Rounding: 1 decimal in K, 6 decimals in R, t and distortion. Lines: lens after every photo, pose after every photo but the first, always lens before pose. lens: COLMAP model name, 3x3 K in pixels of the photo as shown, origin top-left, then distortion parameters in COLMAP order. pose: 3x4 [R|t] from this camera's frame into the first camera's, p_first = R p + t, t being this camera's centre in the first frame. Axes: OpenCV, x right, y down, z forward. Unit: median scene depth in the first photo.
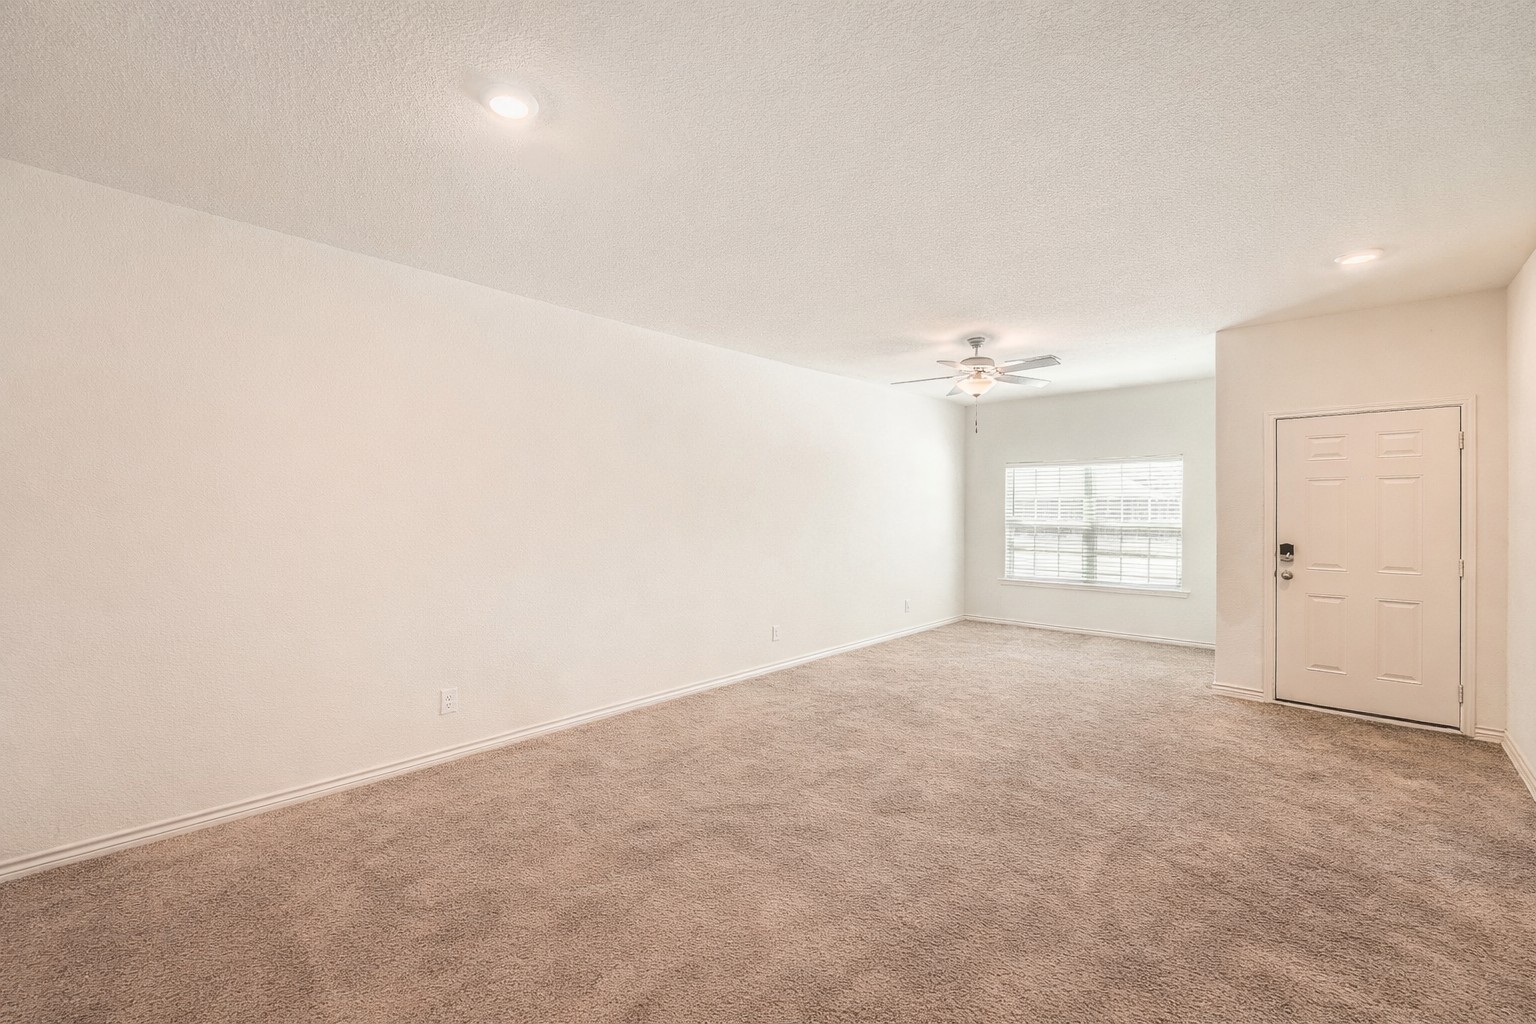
lens RADIAL K [[638.0, 0, 777.2], [0, 638.0, 514.8], [0, 0, 1]] dist [-0.000676, 0.000117]
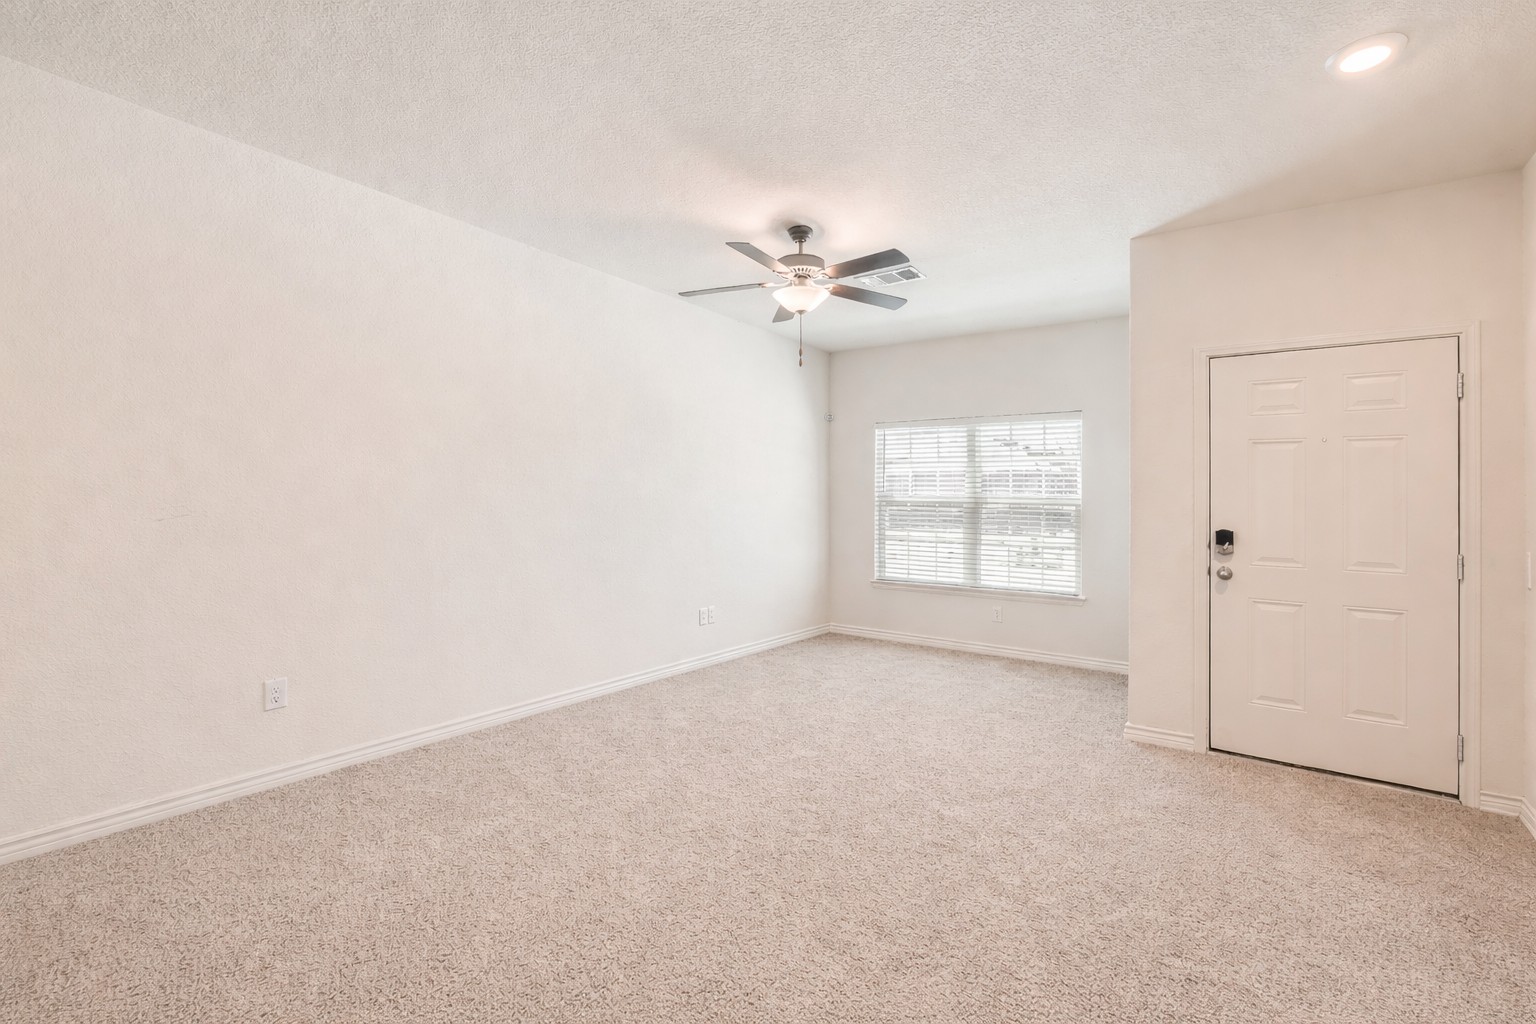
lens RADIAL K [[675.0, 0, 763.6], [0, 675.0, 495.1], [0, 0, 1]] dist [0.001170, 0.000101]
pose [[0.994247, 0.000697, 0.107108, 0.198512], [-0.000979, 0.999996, 0.002581, 0.004739], [-0.107106, -0.002671, 0.994244, 0.294461]]
